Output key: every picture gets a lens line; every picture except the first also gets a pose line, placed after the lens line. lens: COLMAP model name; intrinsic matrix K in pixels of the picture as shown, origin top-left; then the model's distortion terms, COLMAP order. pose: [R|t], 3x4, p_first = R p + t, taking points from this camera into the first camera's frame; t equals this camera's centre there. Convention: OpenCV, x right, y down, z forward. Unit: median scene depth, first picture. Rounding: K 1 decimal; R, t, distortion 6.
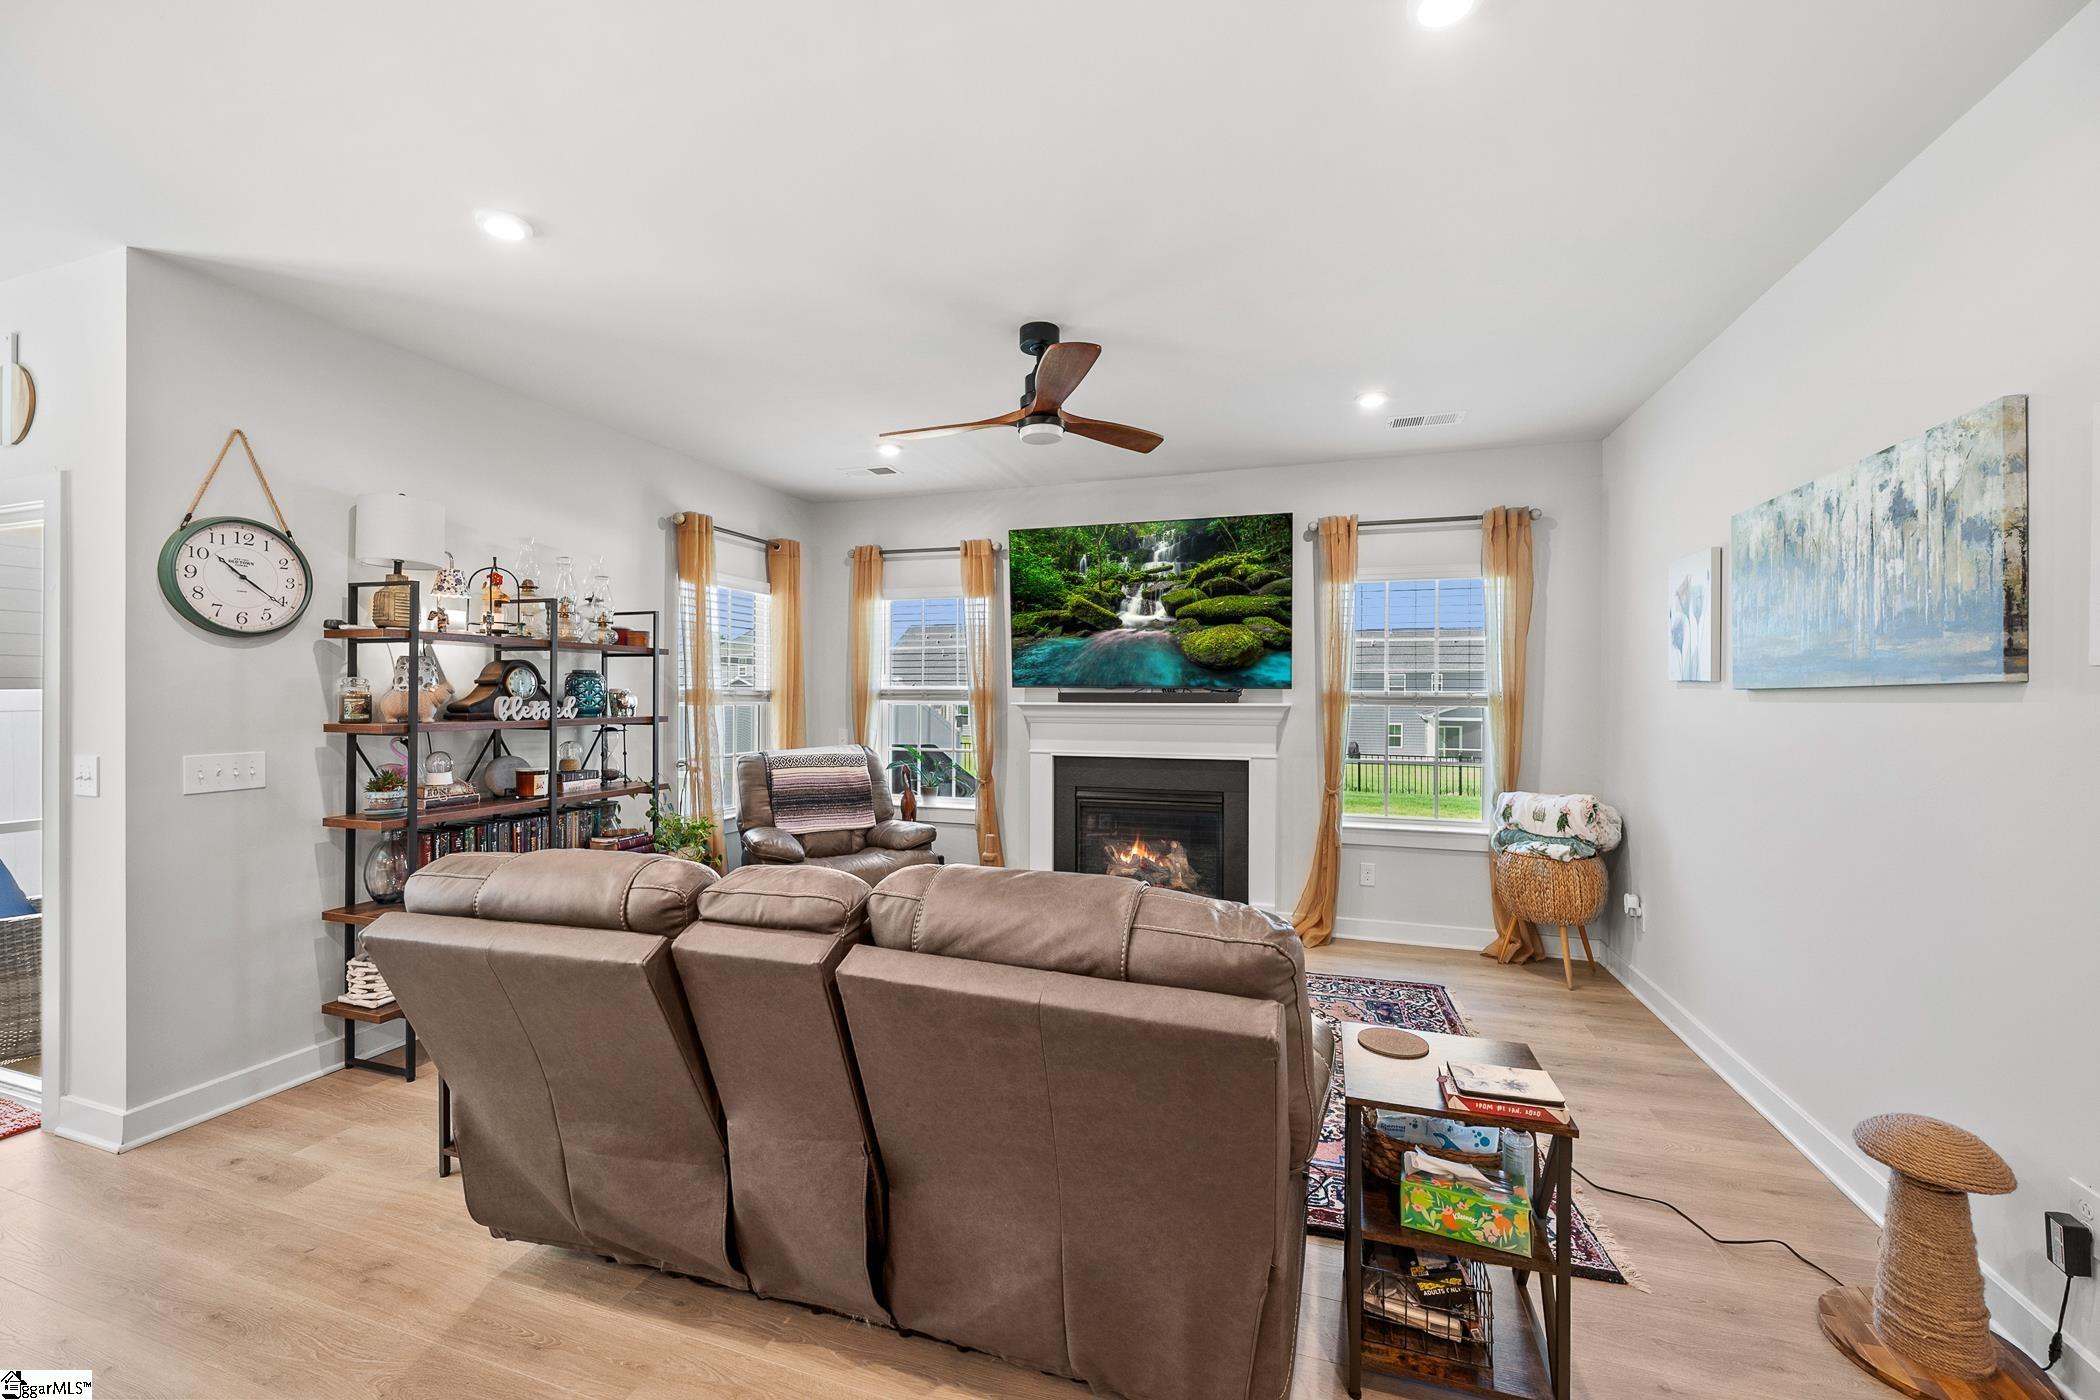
lens RADIAL K [[831.0, 0, 1060.6], [0, 831.0, 685.7], [0, 0, 1]] dist [0.001251, -0.000383]
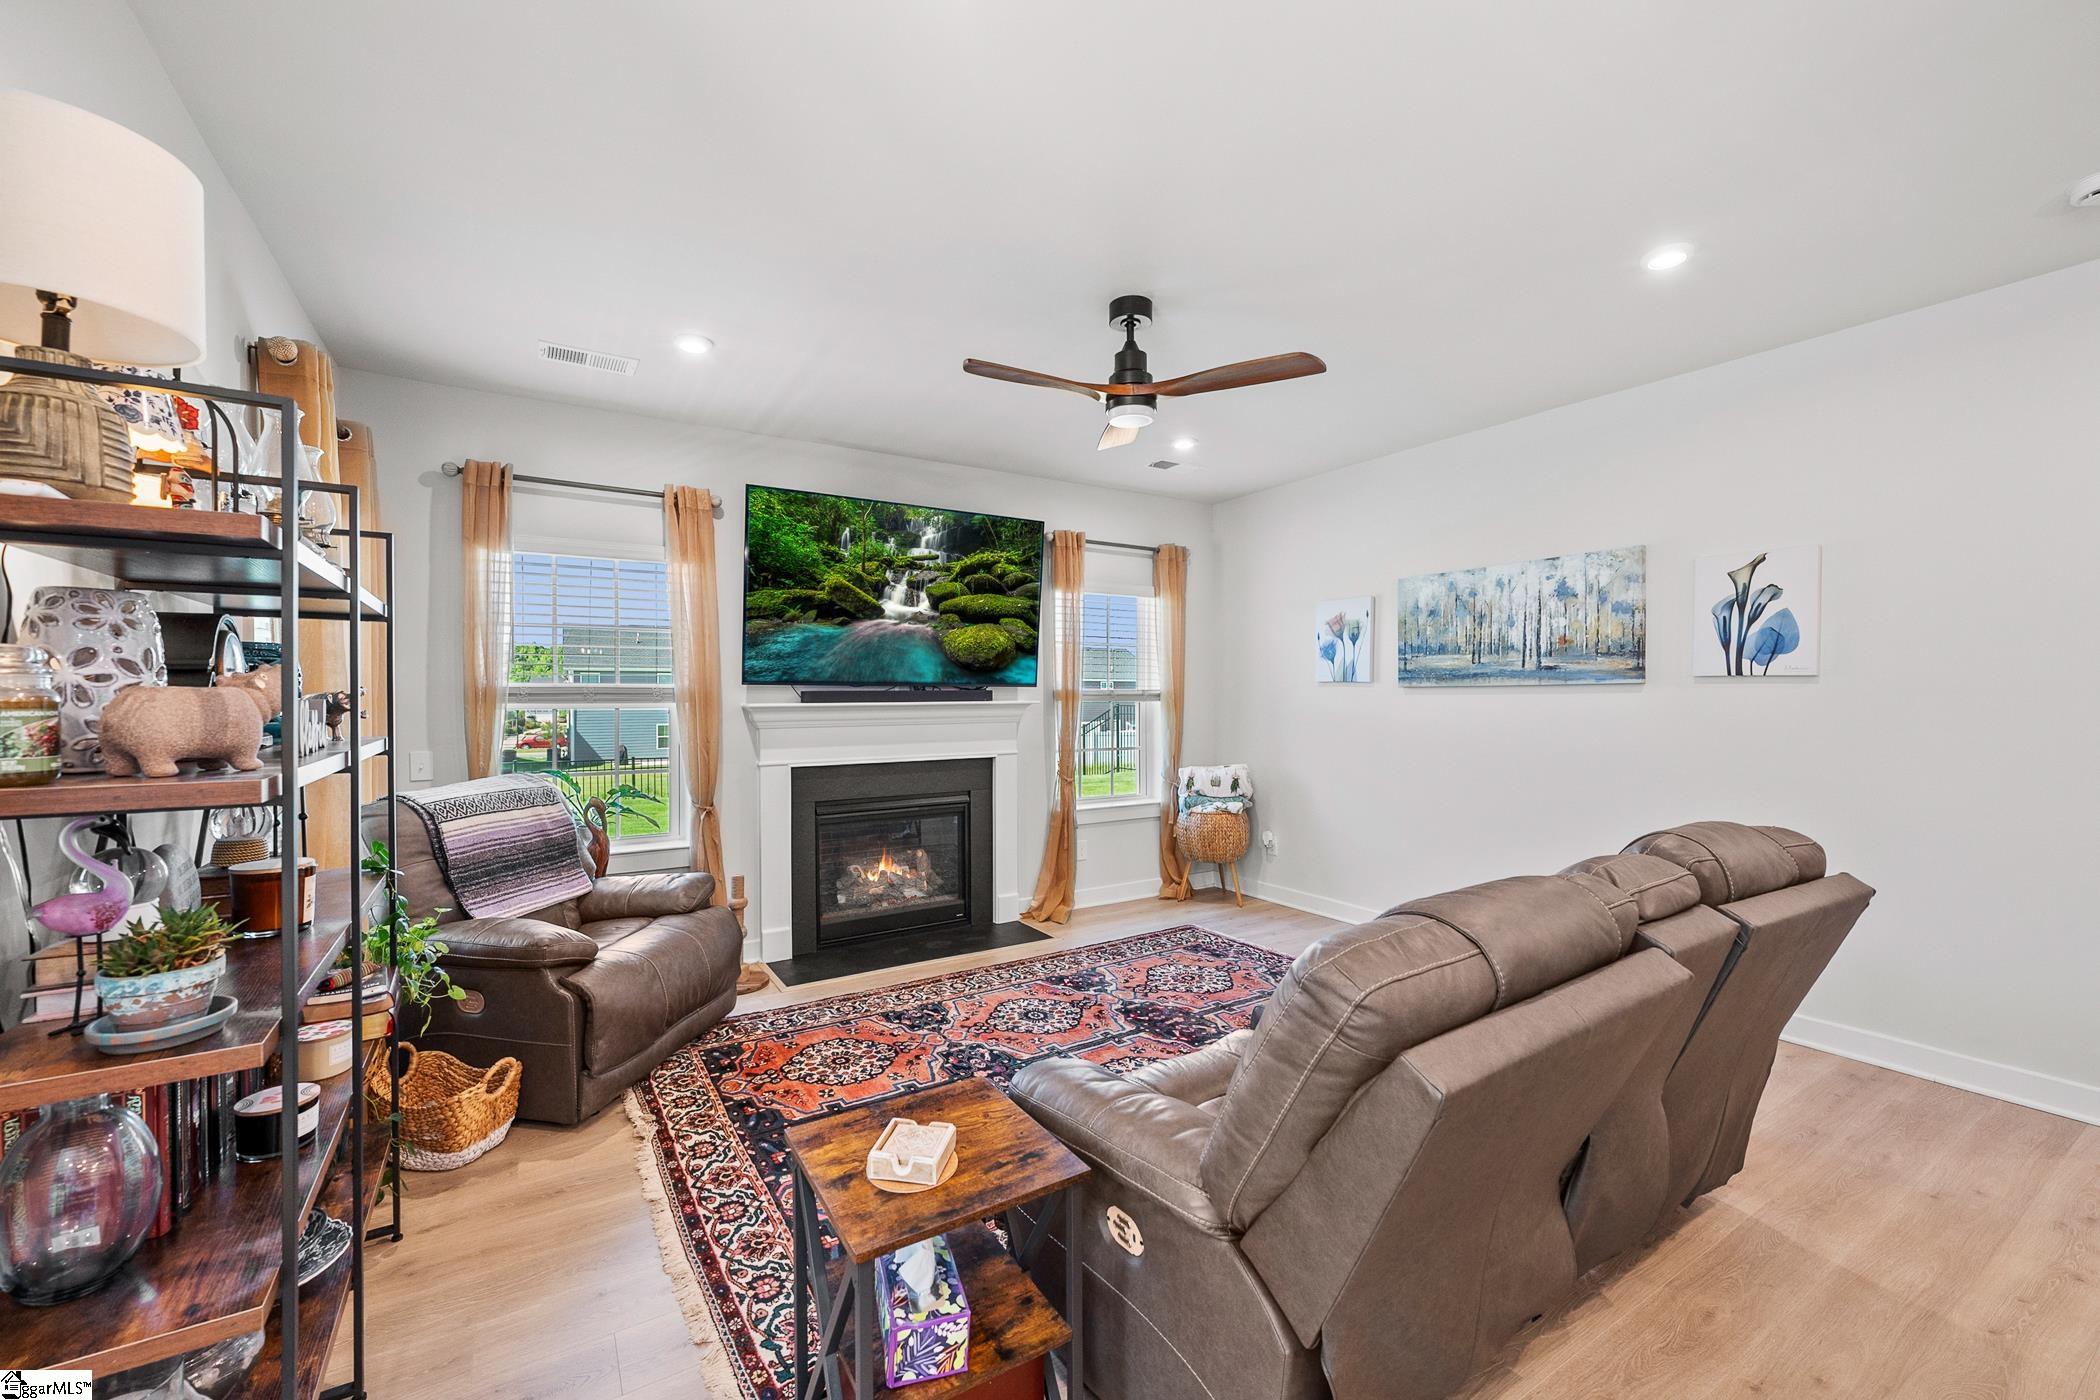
lens RADIAL K [[831.0, 0, 1067.5], [0, 831.0, 705.4], [0, 0, 1]] dist [0.001251, -0.000383]
pose [[0.631615, -0.014554, 0.775146, -0.509312], [-0.003532, 0.999759, 0.021650, 0.004165], [-0.775274, -0.016412, 0.631411, 0.294168]]
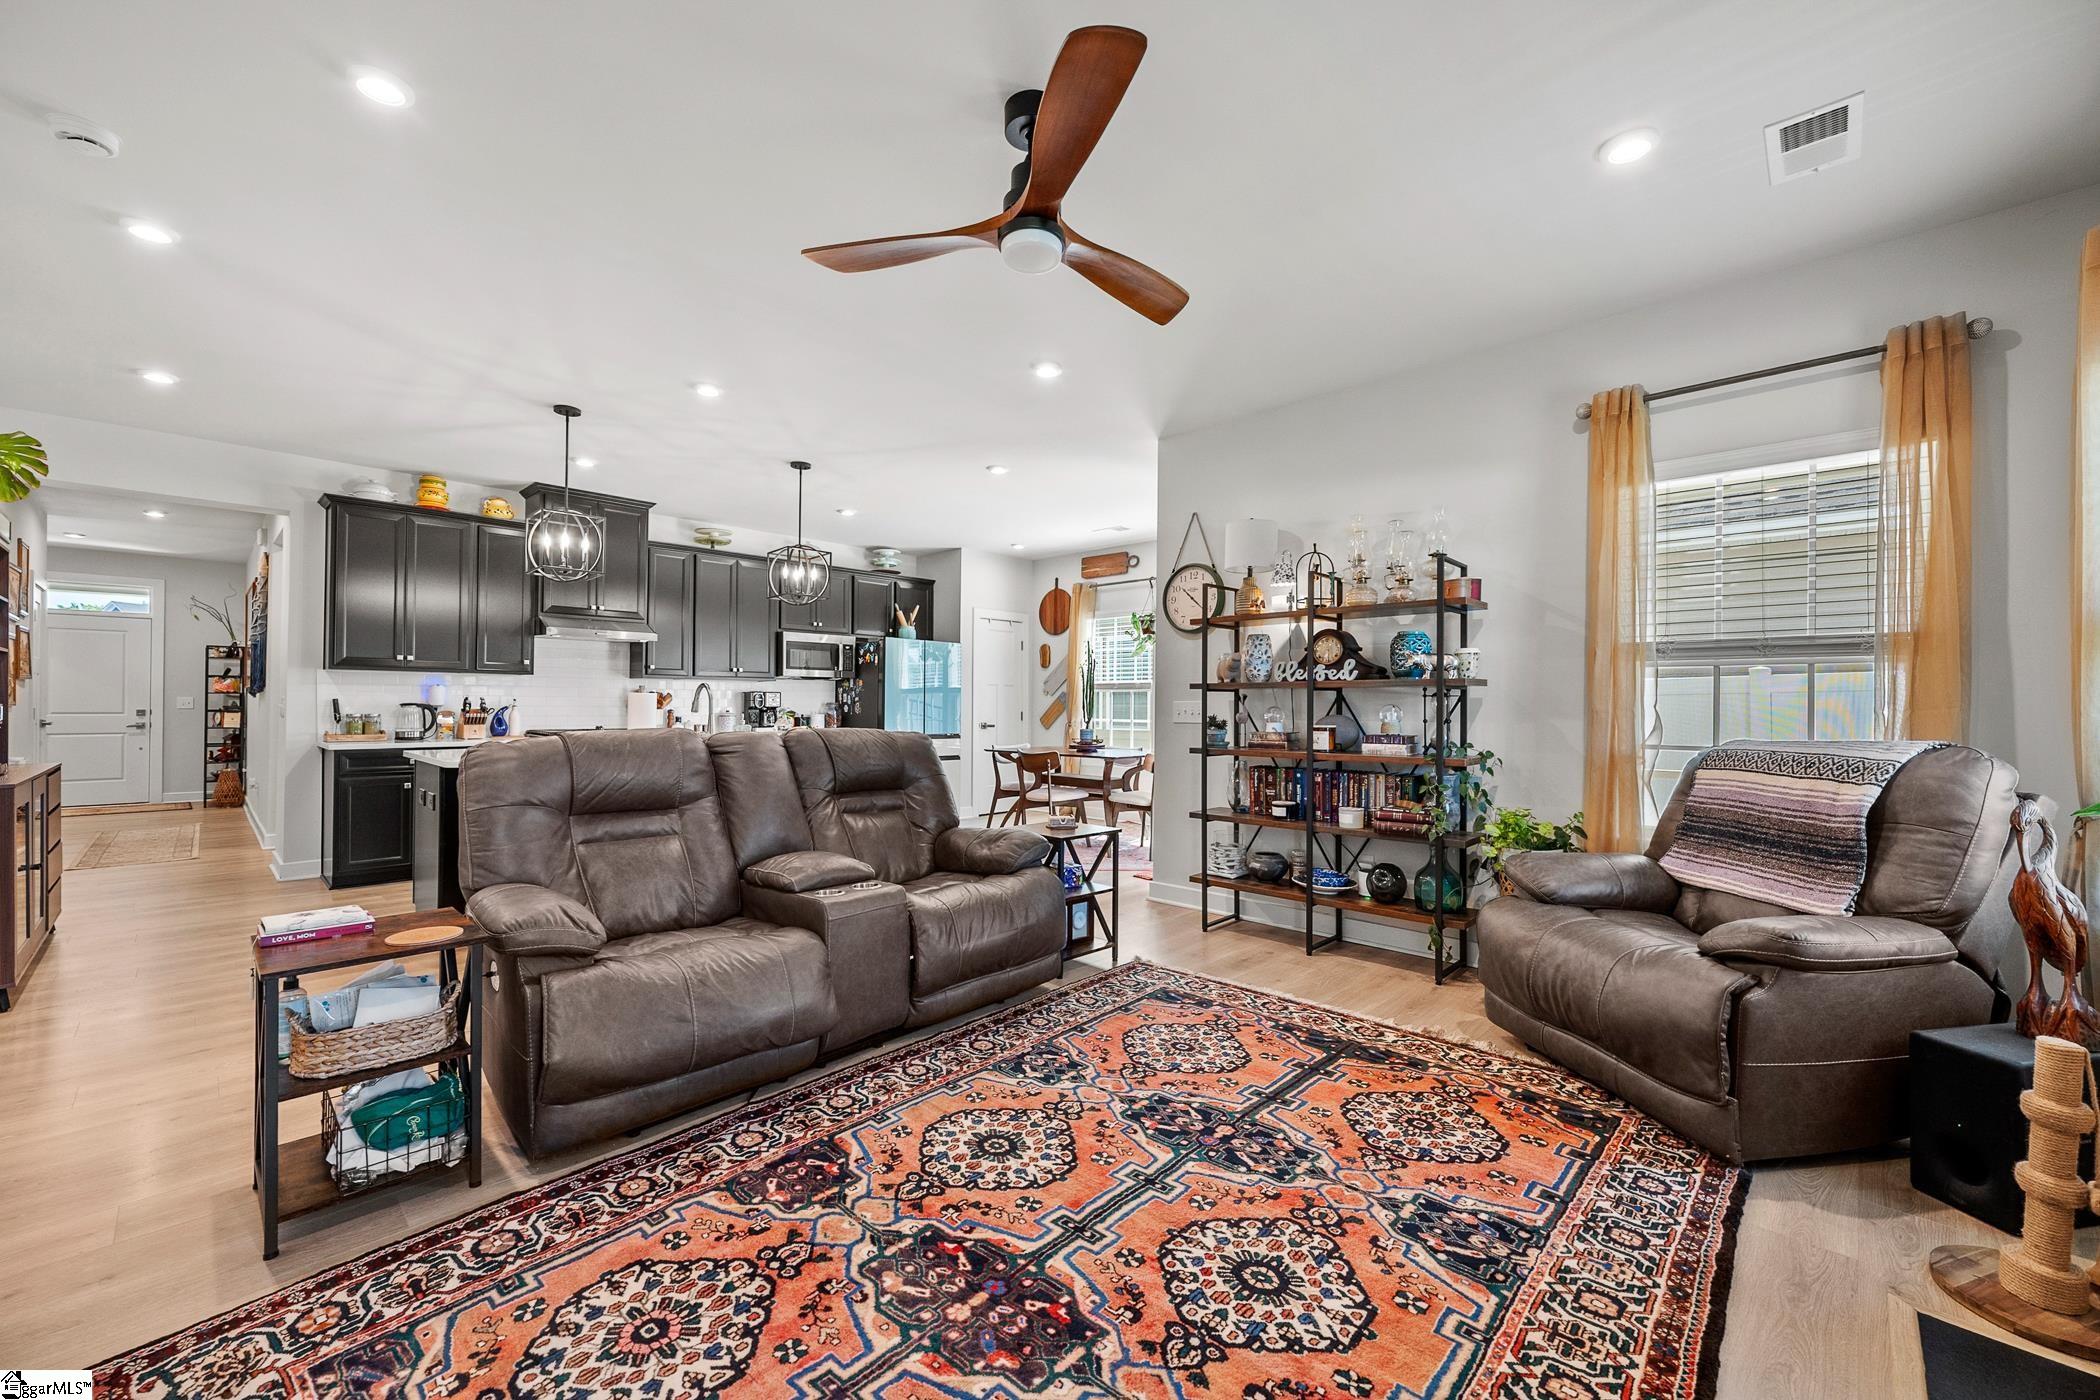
lens RADIAL K [[831.0, 0, 1046.1], [0, 831.0, 699.8], [0, 0, 1]] dist [0.001251, -0.000383]
pose [[-0.445187, -0.015139, -0.895310, 0.384592], [-0.000356, 0.999860, -0.016730, 0.060317], [0.895438, -0.007129, -0.445130, 0.846840]]
